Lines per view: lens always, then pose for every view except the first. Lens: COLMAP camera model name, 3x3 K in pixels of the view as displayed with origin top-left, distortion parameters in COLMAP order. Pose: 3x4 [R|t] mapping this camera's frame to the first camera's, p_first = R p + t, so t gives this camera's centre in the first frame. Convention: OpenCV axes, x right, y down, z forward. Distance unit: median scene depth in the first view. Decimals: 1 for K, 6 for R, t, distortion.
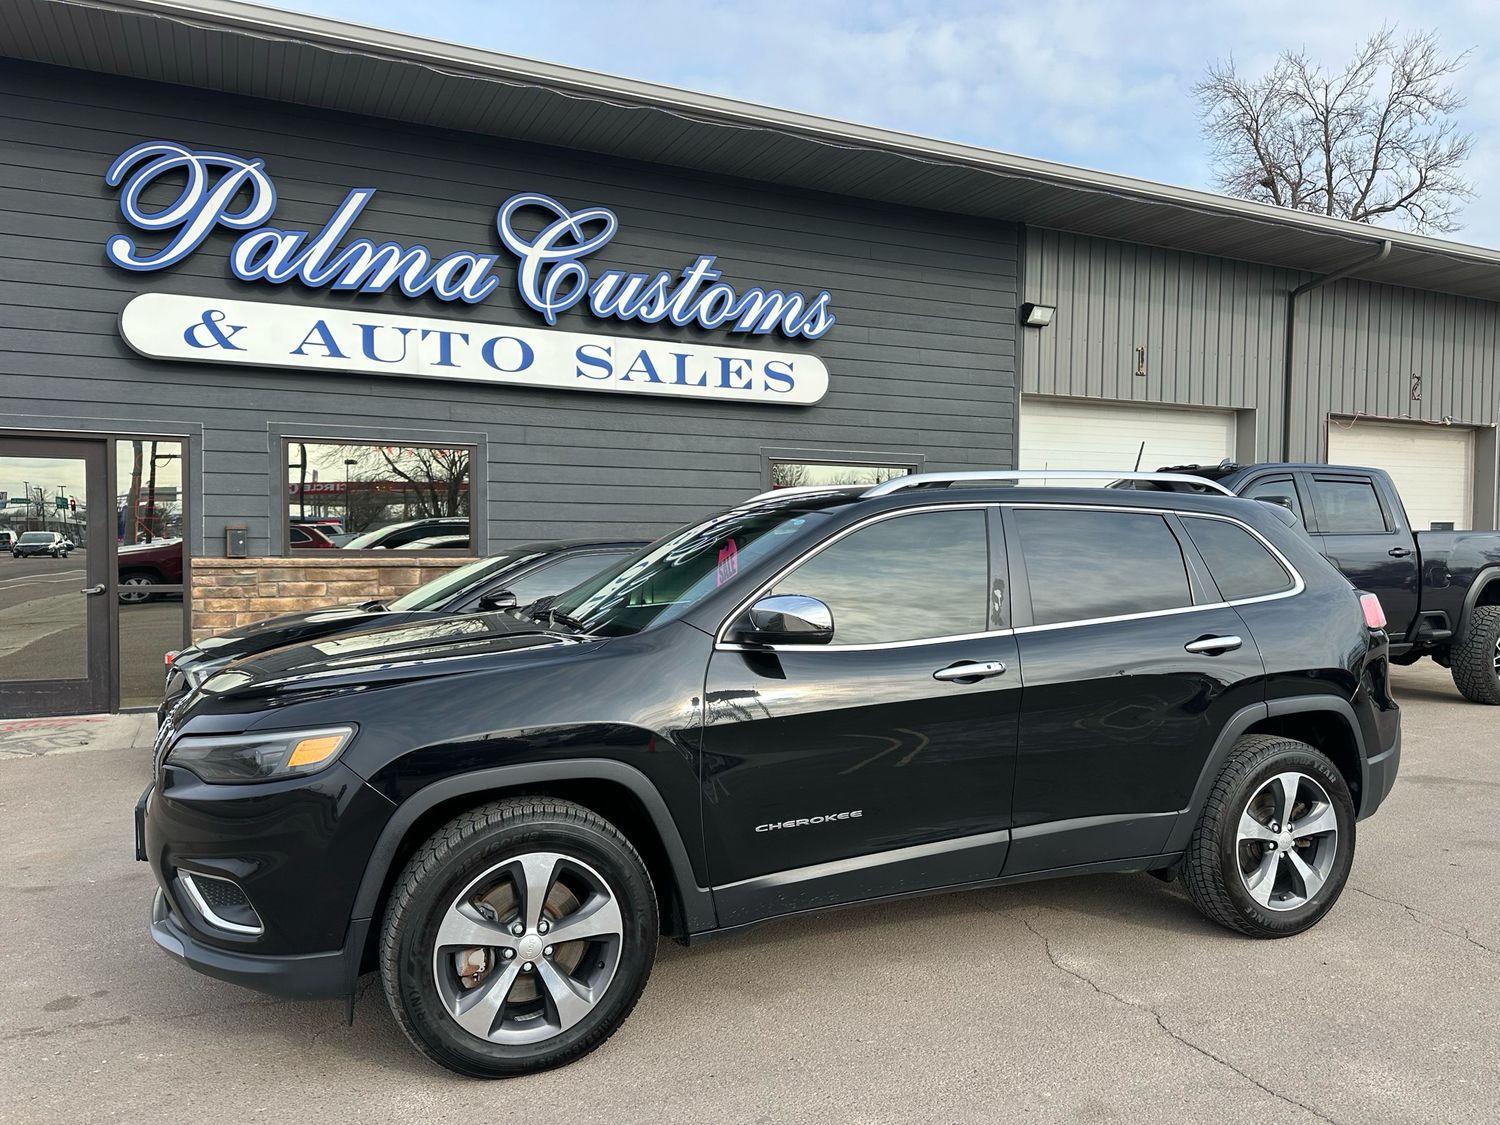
lens RADIAL K [[1059.0, 0, 751.0], [0, 1059.0, 585.5], [0, 0, 1]] dist [0.083955, -0.113319]
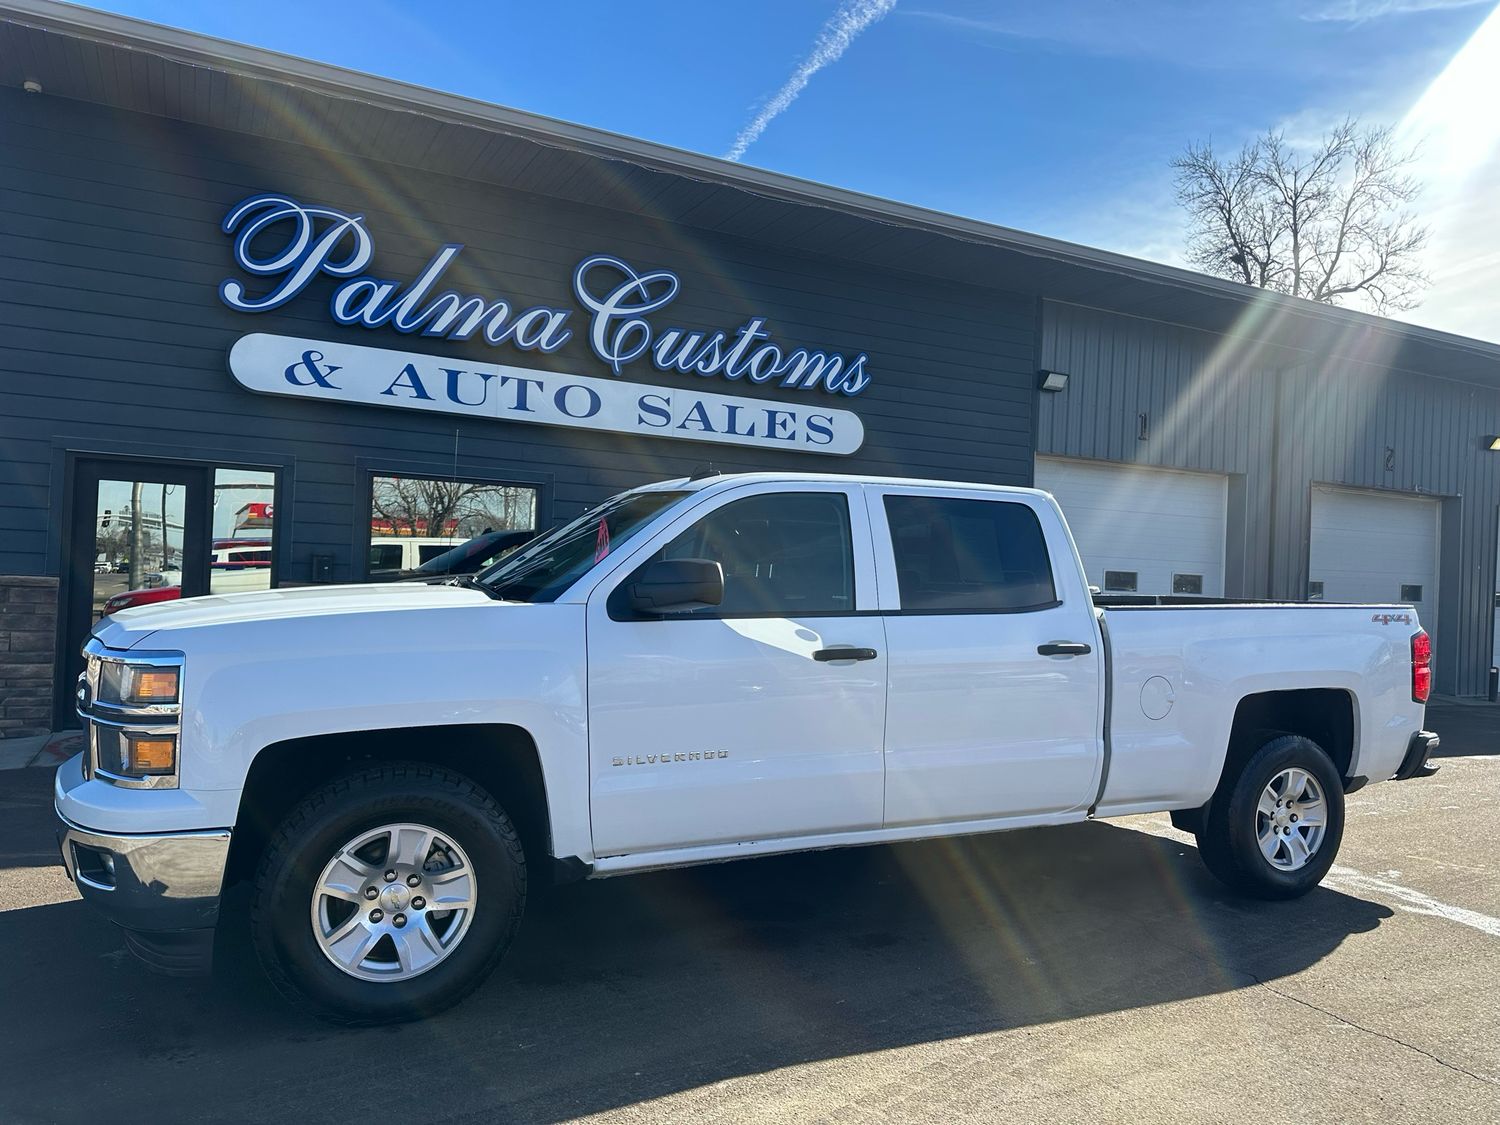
lens RADIAL K [[1059.0, 0, 772.3], [0, 1059.0, 583.0], [0, 0, 1]] dist [0.083955, -0.113319]
pose [[0.998489, 0.029400, 0.046419, -0.072909], [-0.027260, 0.998566, -0.046083, 0.010177], [-0.047707, 0.044748, 0.997859, -0.069544]]
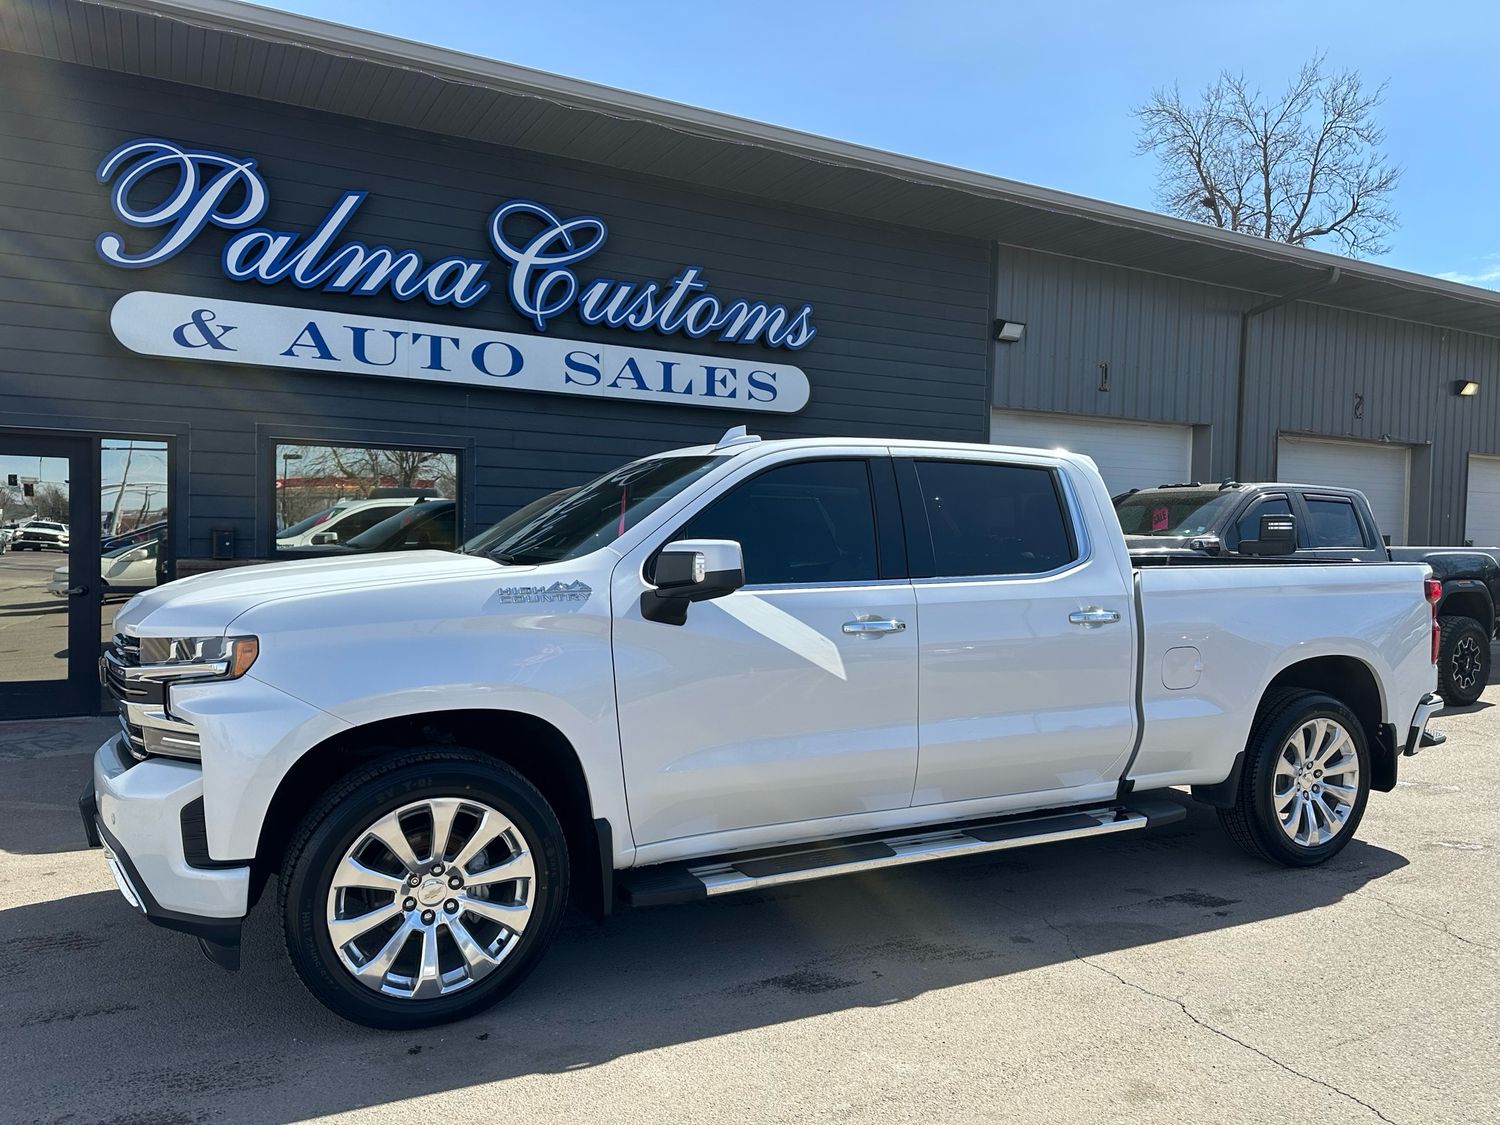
lens RADIAL K [[1059.0, 0, 761.2], [0, 1059.0, 578.9], [0, 0, 1]] dist [0.083955, -0.113319]
pose [[0.998199, 0.009201, 0.059277, -0.036276], [-0.008651, 0.999917, -0.009516, -0.002220], [-0.059359, 0.008986, 0.998196, -0.016002]]
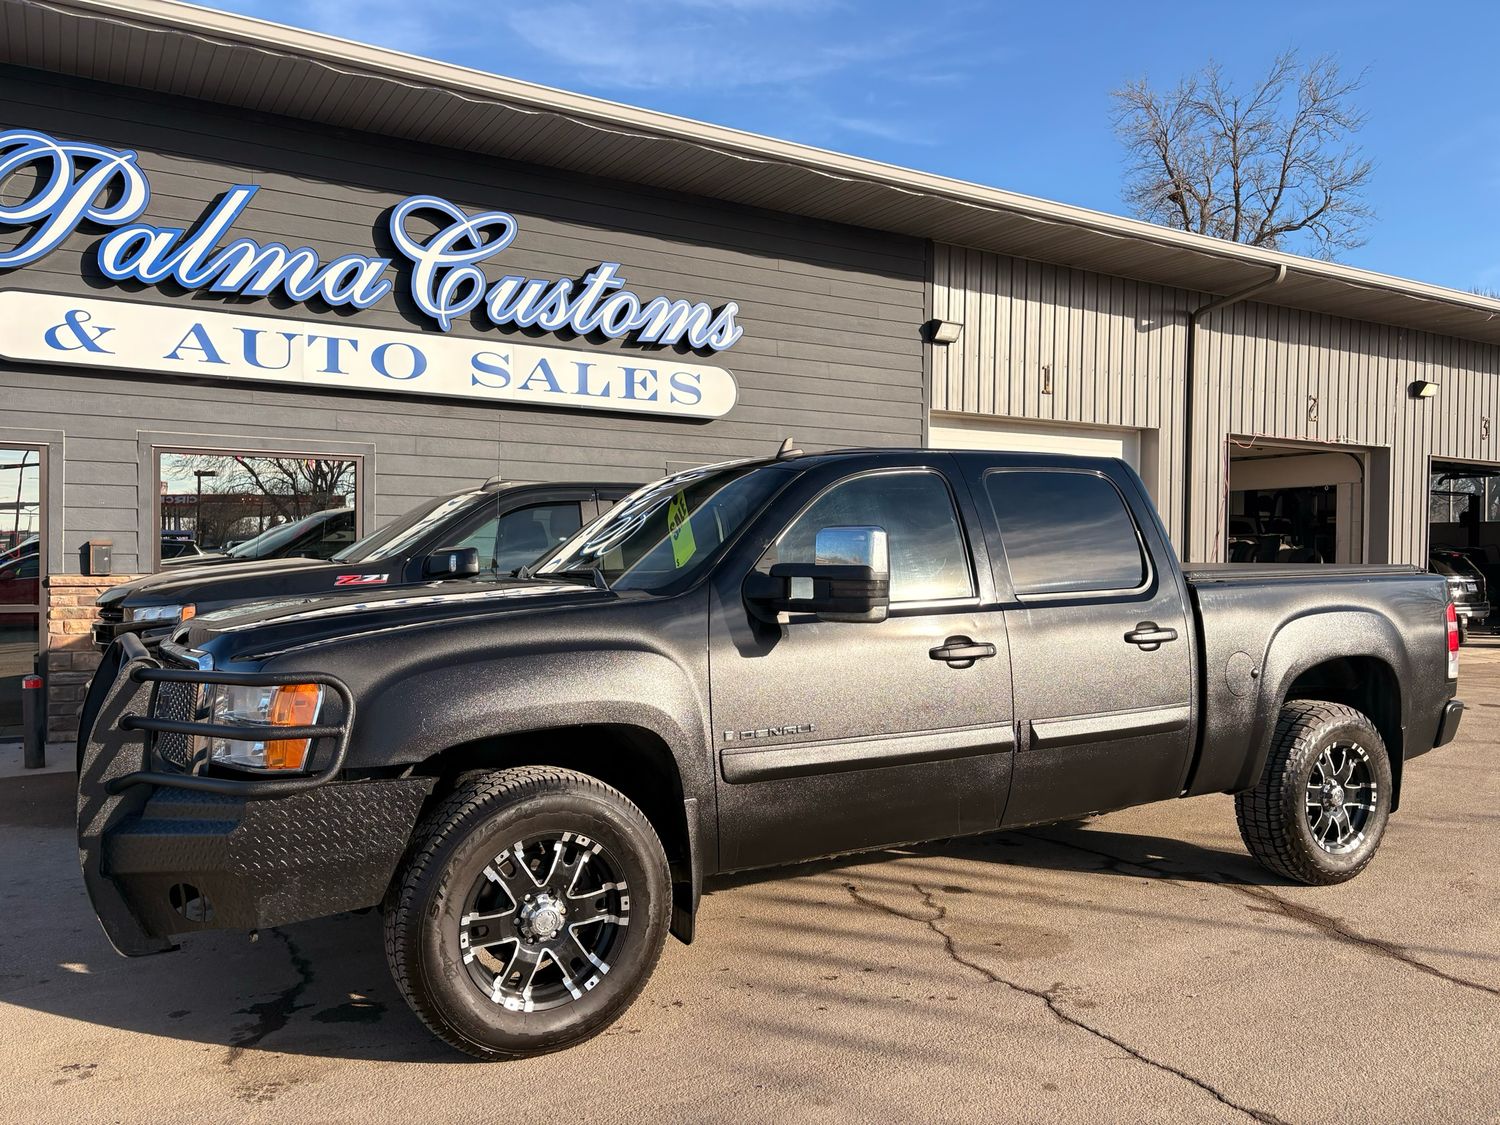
lens RADIAL K [[1145.1, 0, 765.6], [0, 1145.1, 576.1], [0, 0, 1]] dist [0.038523, -0.038825]
pose [[0.995144, 0.000351, 0.098432, -0.003654], [0.002247, 0.999652, -0.026281, 0.002252], [-0.098407, 0.026375, 0.994797, -0.045159]]
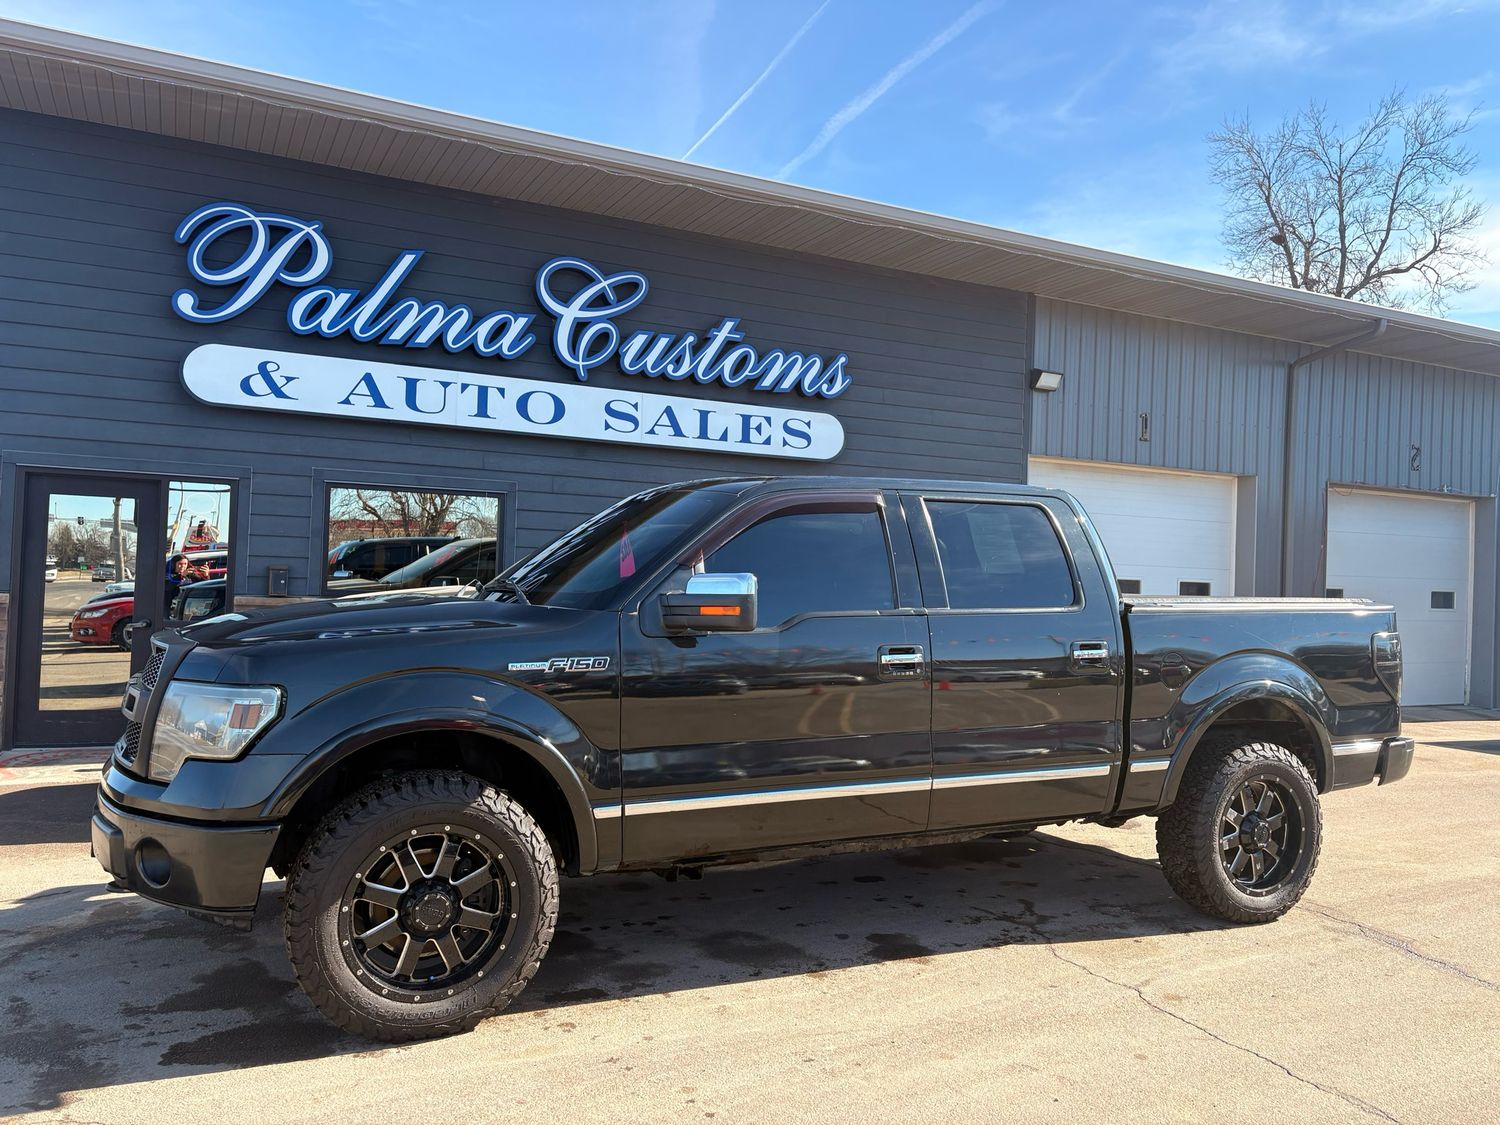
lens RADIAL K [[1145.1, 0, 768.8], [0, 1145.1, 576.2], [0, 0, 1]] dist [0.038523, -0.038825]
pose [[0.999309, 0.026178, 0.026391, -0.029042], [-0.024723, 0.998233, -0.054043, 0.002819], [-0.027759, 0.053353, 0.998190, -0.112501]]
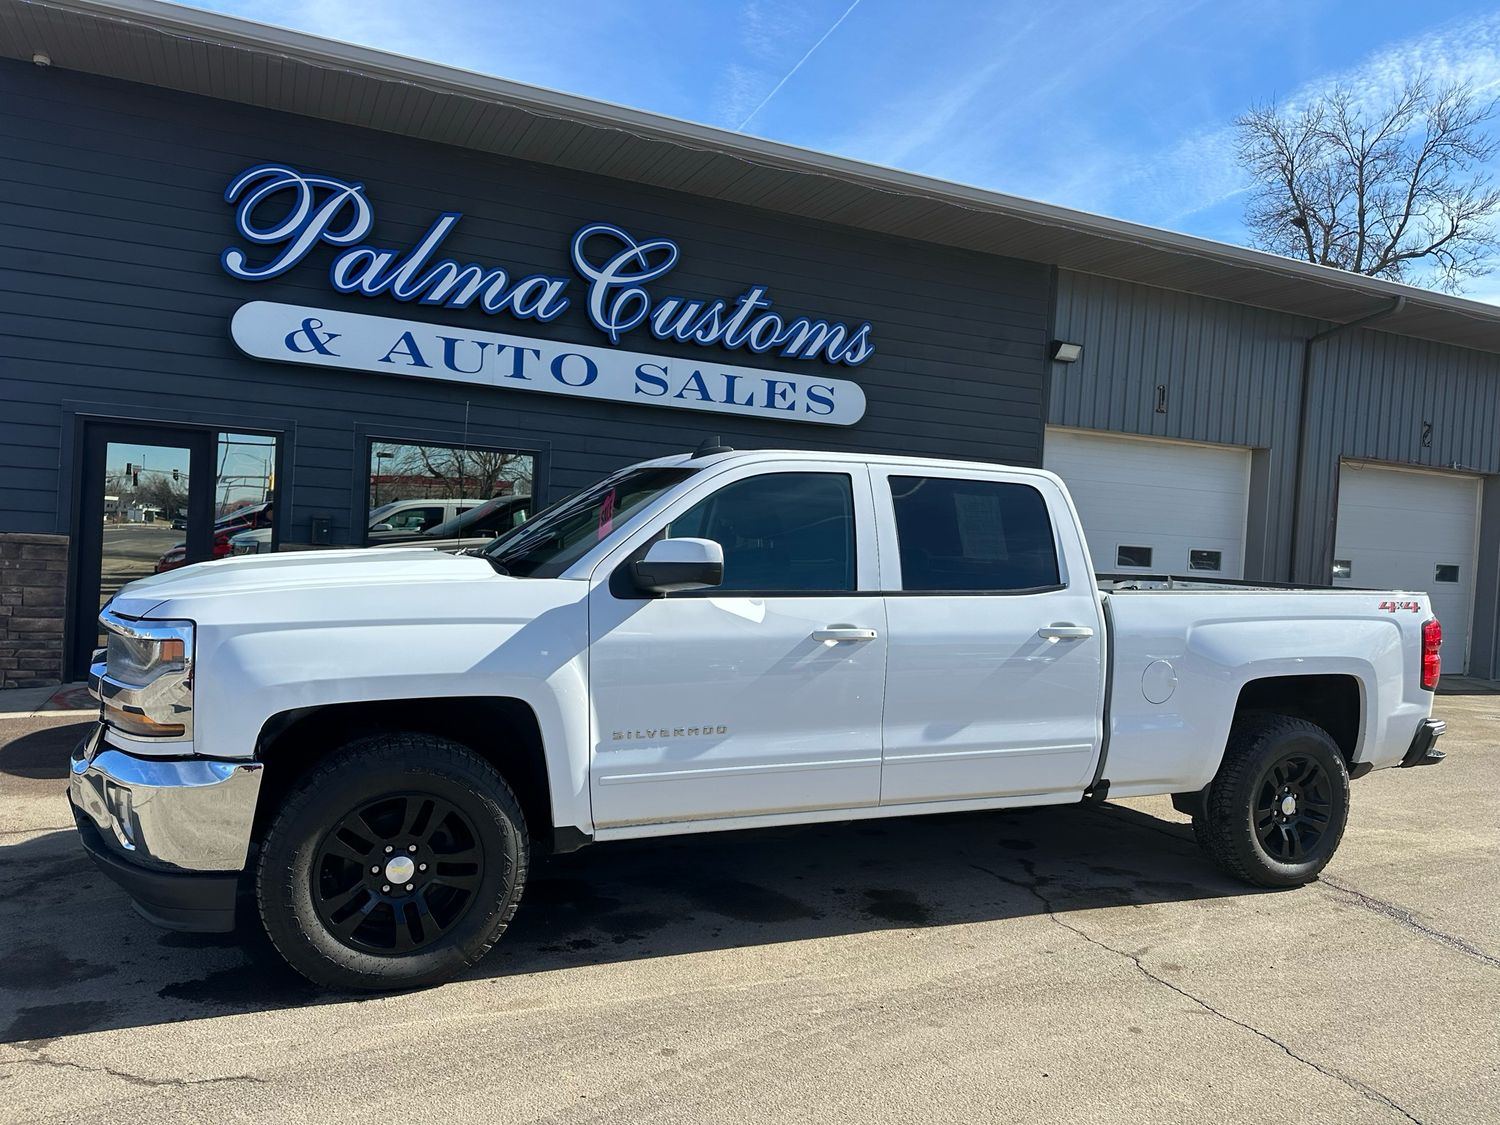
lens RADIAL K [[1059.0, 0, 759.2], [0, 1059.0, 582.0], [0, 0, 1]] dist [0.083955, -0.113319]
pose [[0.998781, 0.048337, -0.009993, -0.017274], [-0.048454, 0.998756, -0.011748, 0.002786], [0.009412, 0.012218, 0.999881, -0.077002]]
